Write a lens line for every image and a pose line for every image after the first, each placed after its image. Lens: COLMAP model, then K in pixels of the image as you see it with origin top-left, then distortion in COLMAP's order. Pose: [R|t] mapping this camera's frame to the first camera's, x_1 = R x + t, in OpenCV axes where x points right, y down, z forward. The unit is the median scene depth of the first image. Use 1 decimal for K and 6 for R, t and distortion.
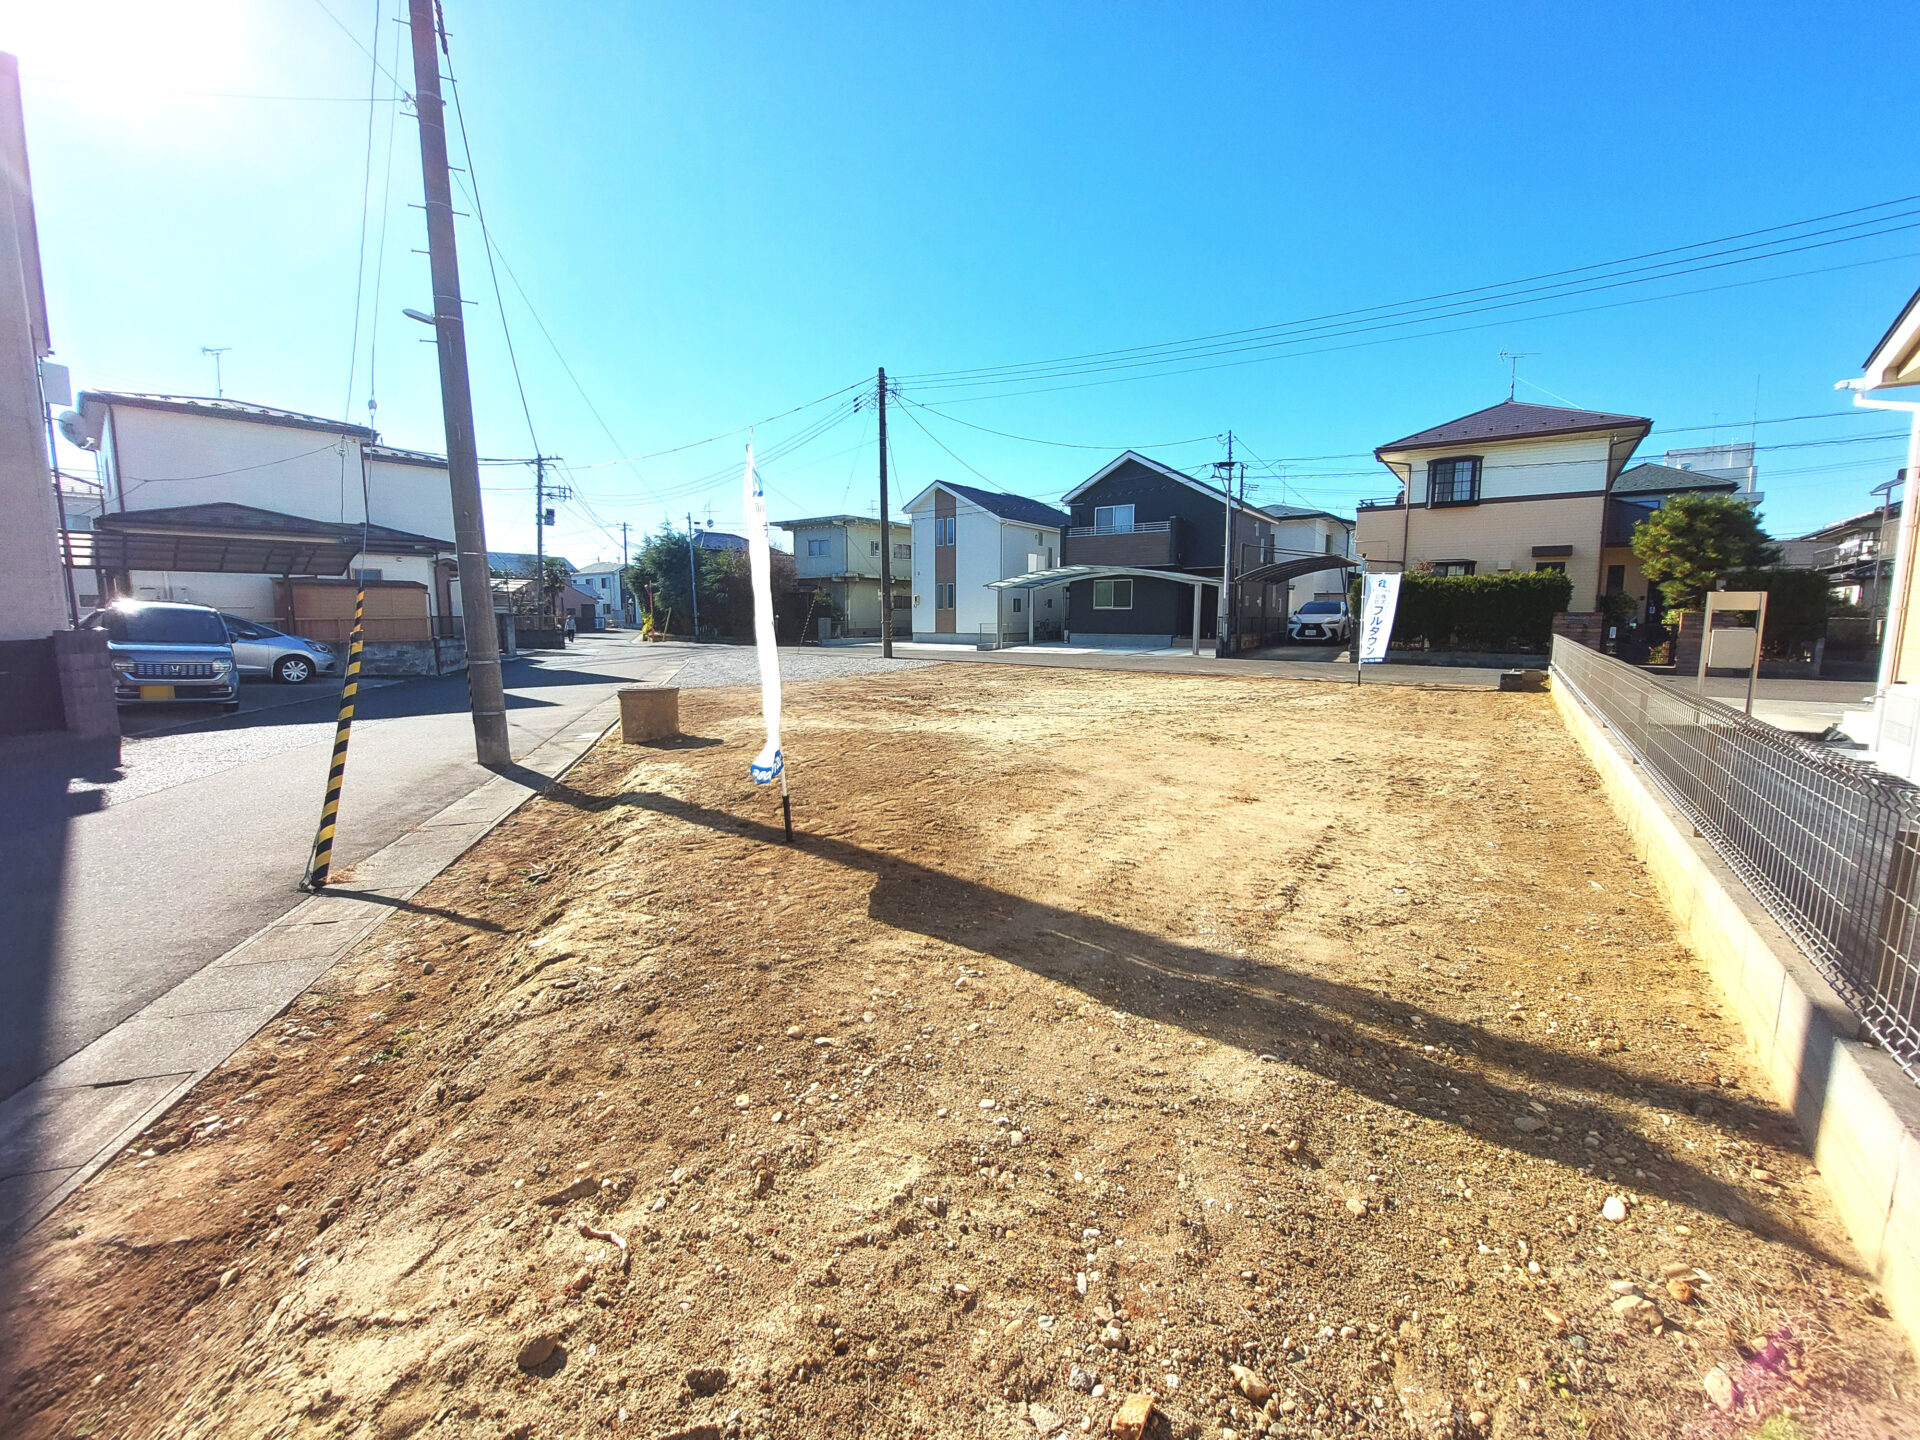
lens RADIAL K [[760.6, 0, 945.0], [0, 760.6, 707.9], [0, 0, 1]] dist [-0.016540, -0.002376]
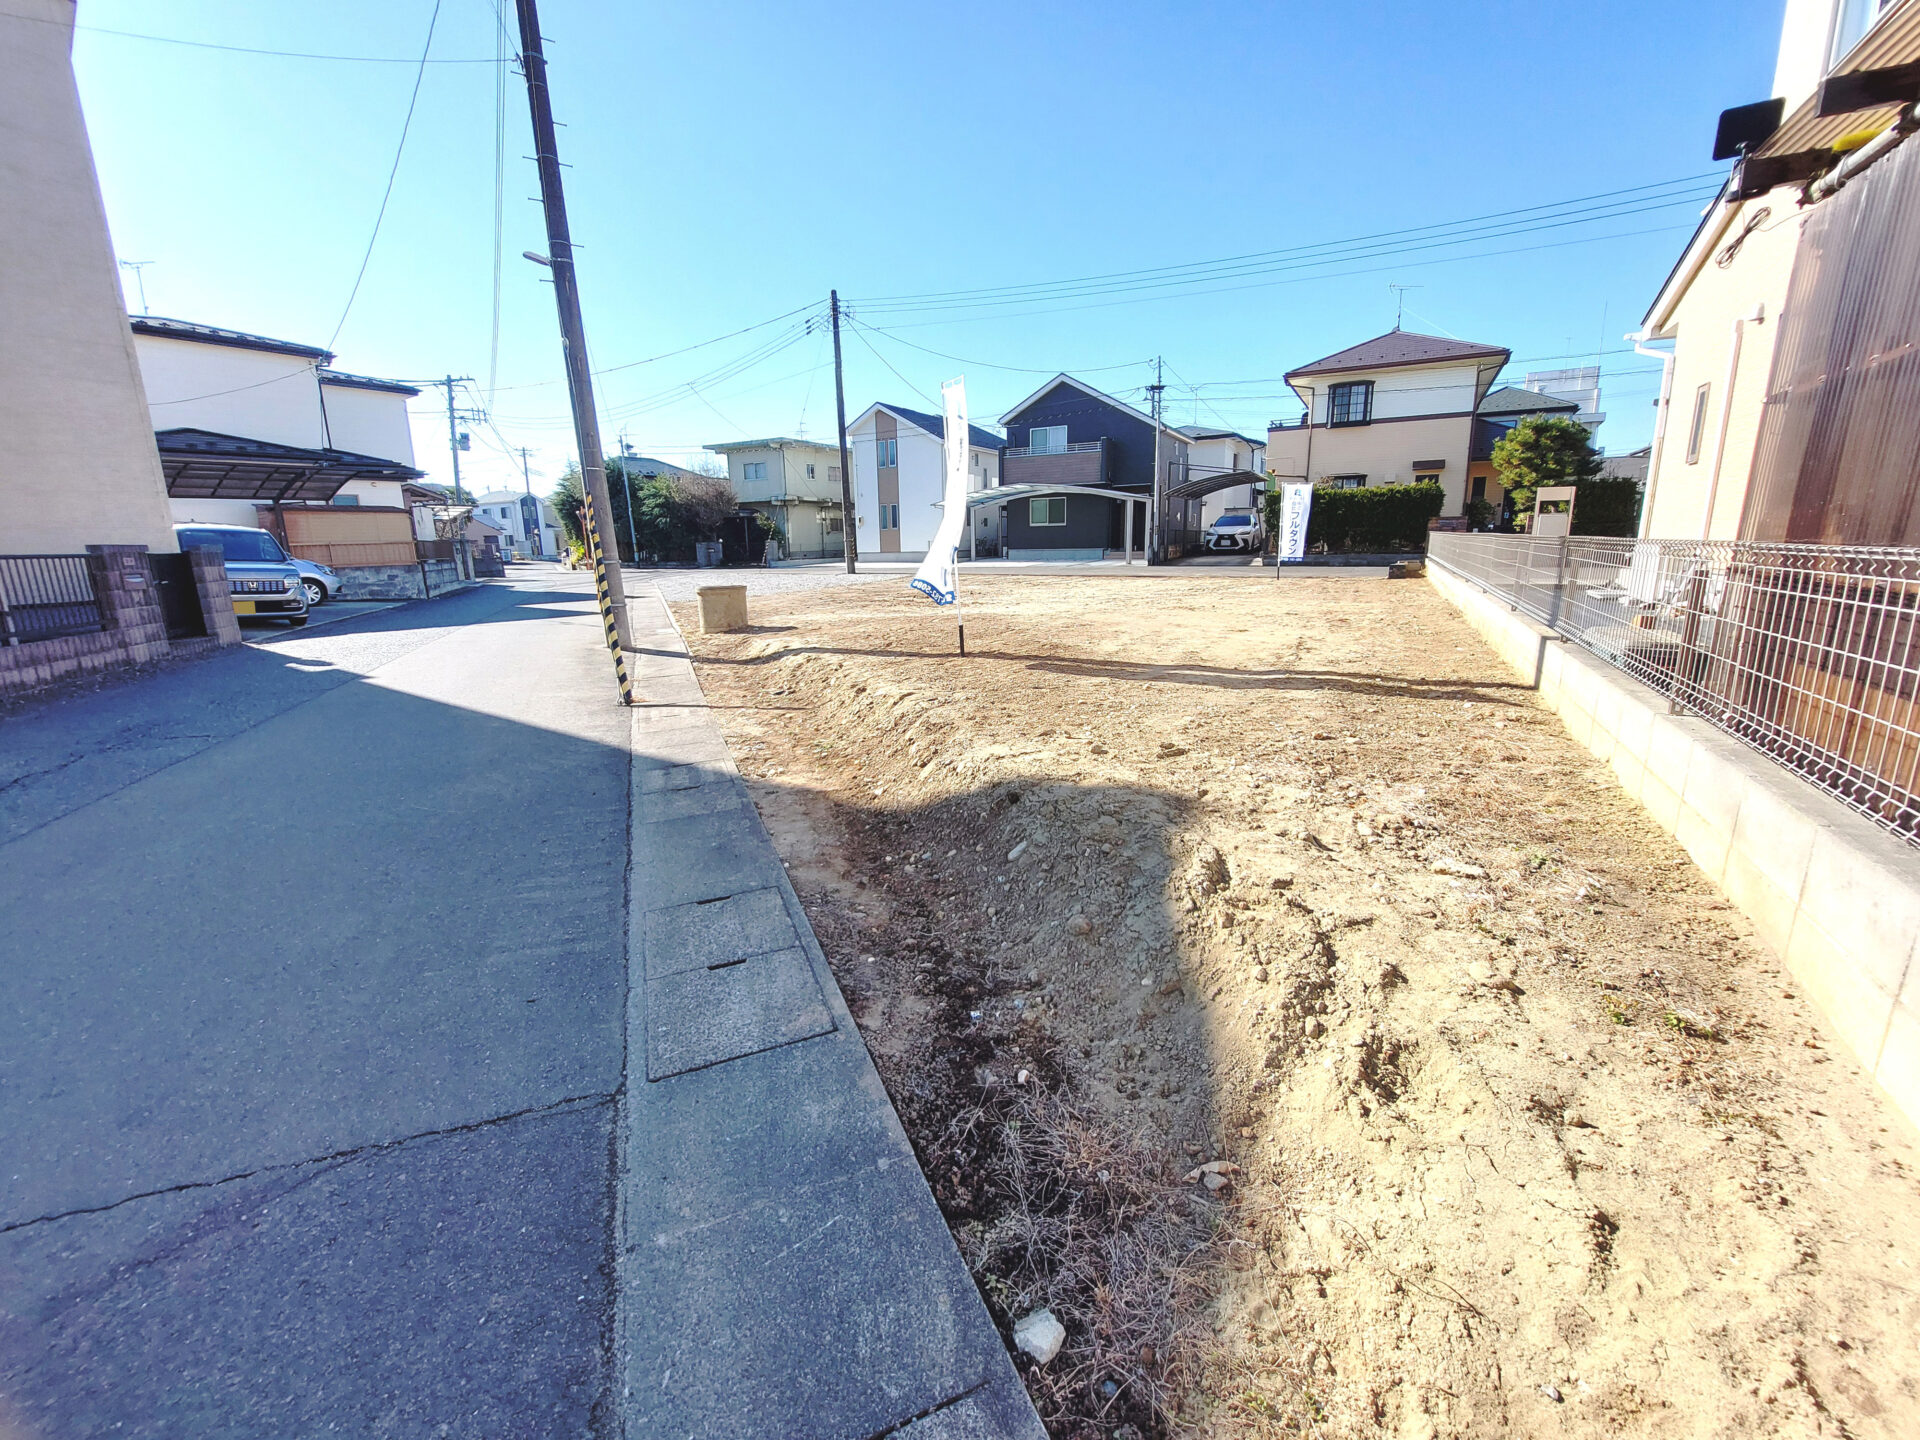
lens RADIAL K [[760.6, 0, 942.5], [0, 760.6, 708.9], [0, 0, 1]] dist [-0.016540, -0.002376]
pose [[0.992563, -0.045210, 0.113022, -0.079432], [0.034326, 0.994745, 0.096454, 0.025189], [-0.116789, -0.091857, 0.988900, -0.091241]]
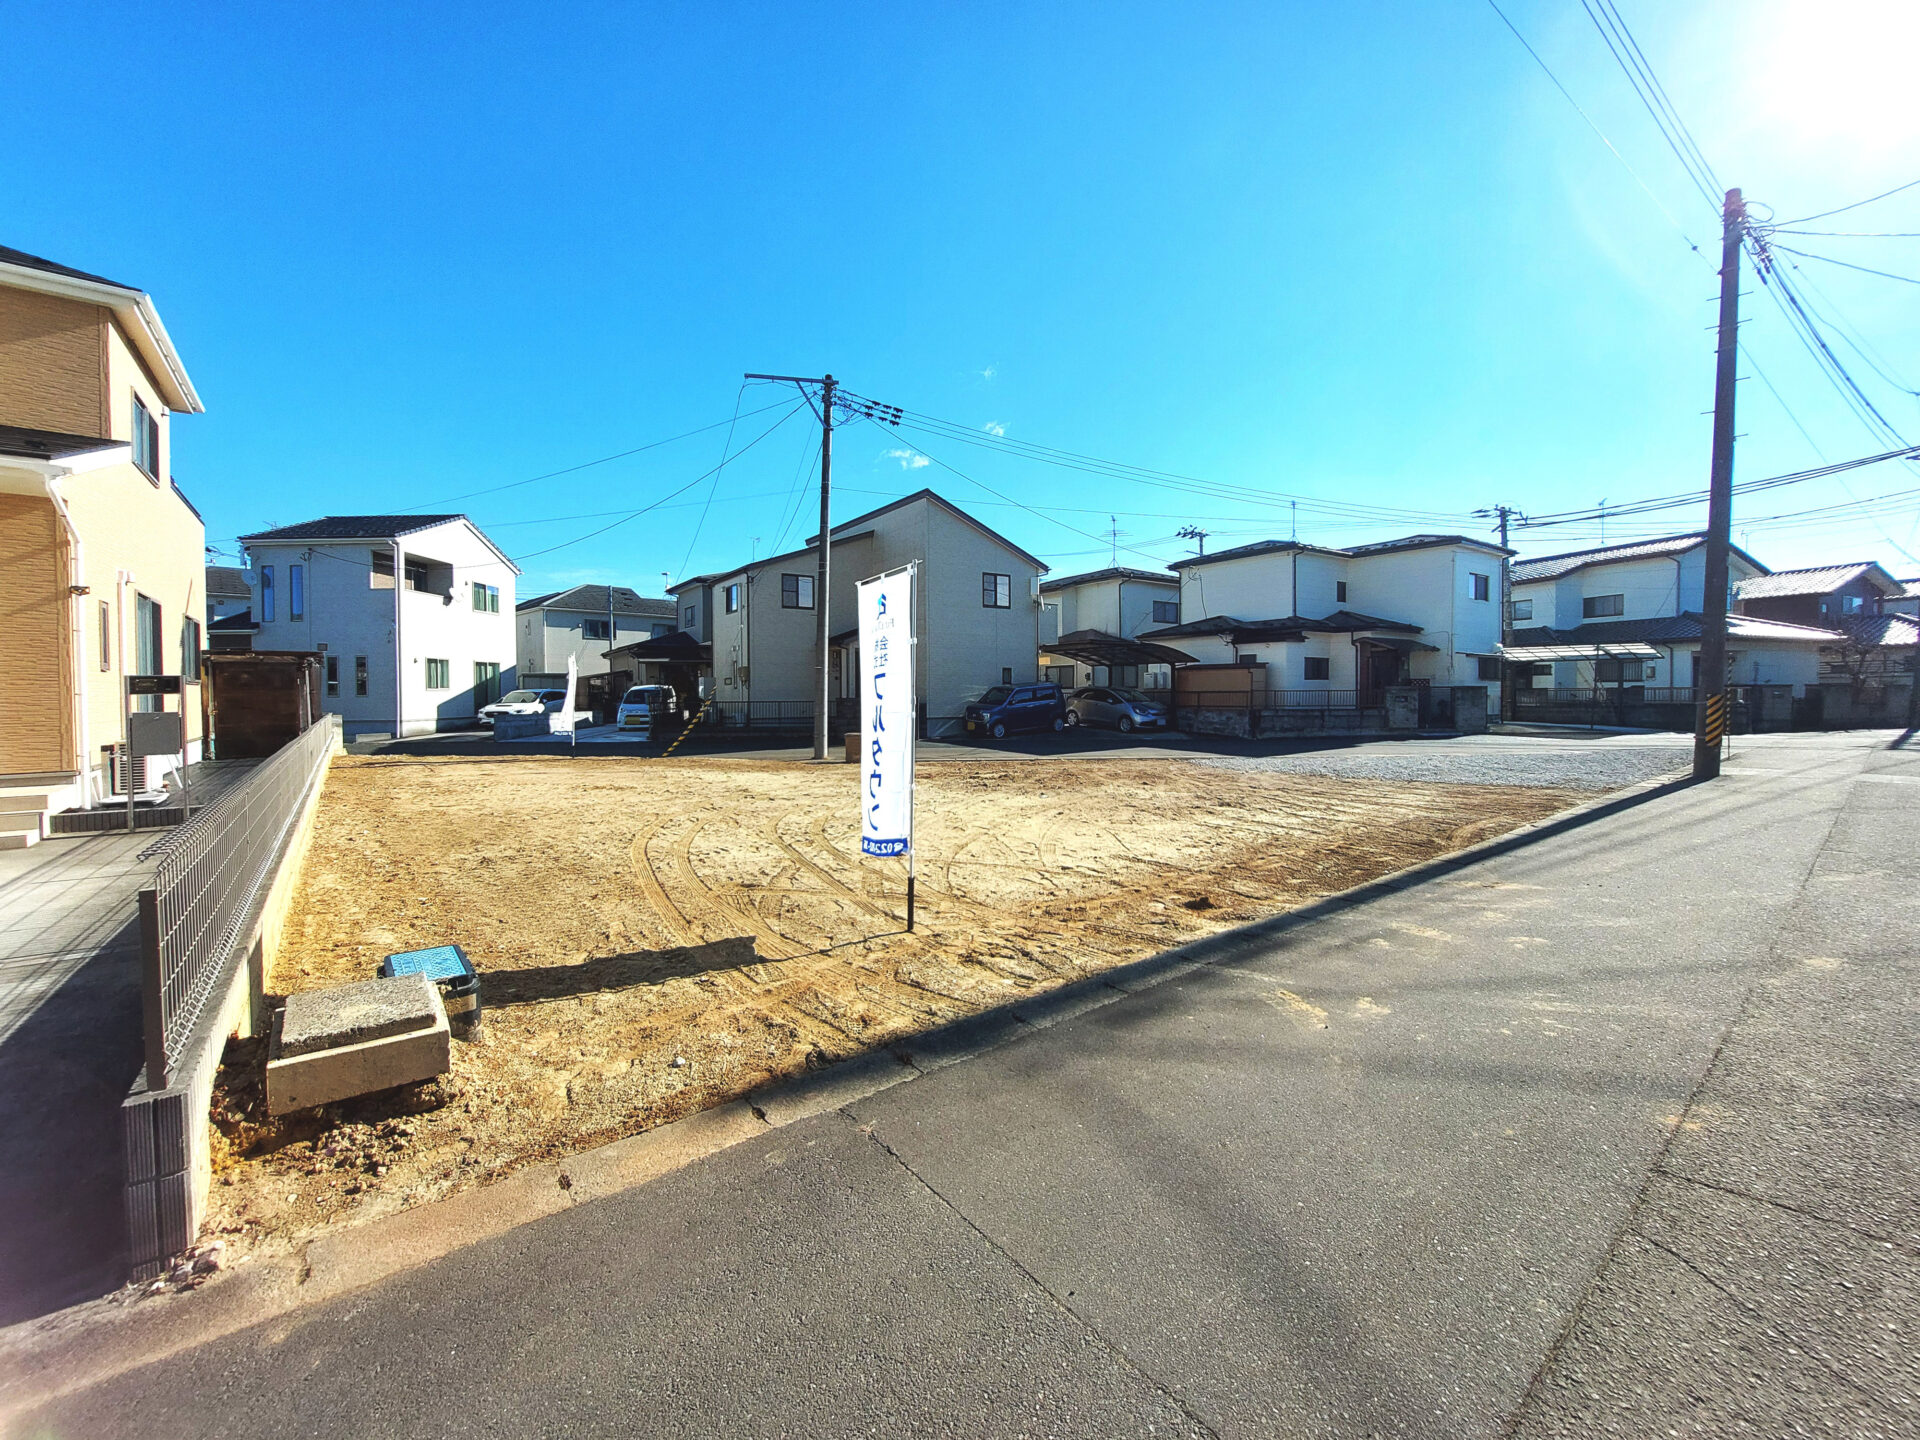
lens RADIAL K [[760.6, 0, 947.0], [0, 760.6, 708.6], [0, 0, 1]] dist [-0.016540, -0.002376]
pose [[-0.266026, 0.024926, -0.963644, 0.525282], [-0.109540, 0.992409, 0.055910, -0.086011], [0.957722, 0.120431, -0.261276, 0.683822]]
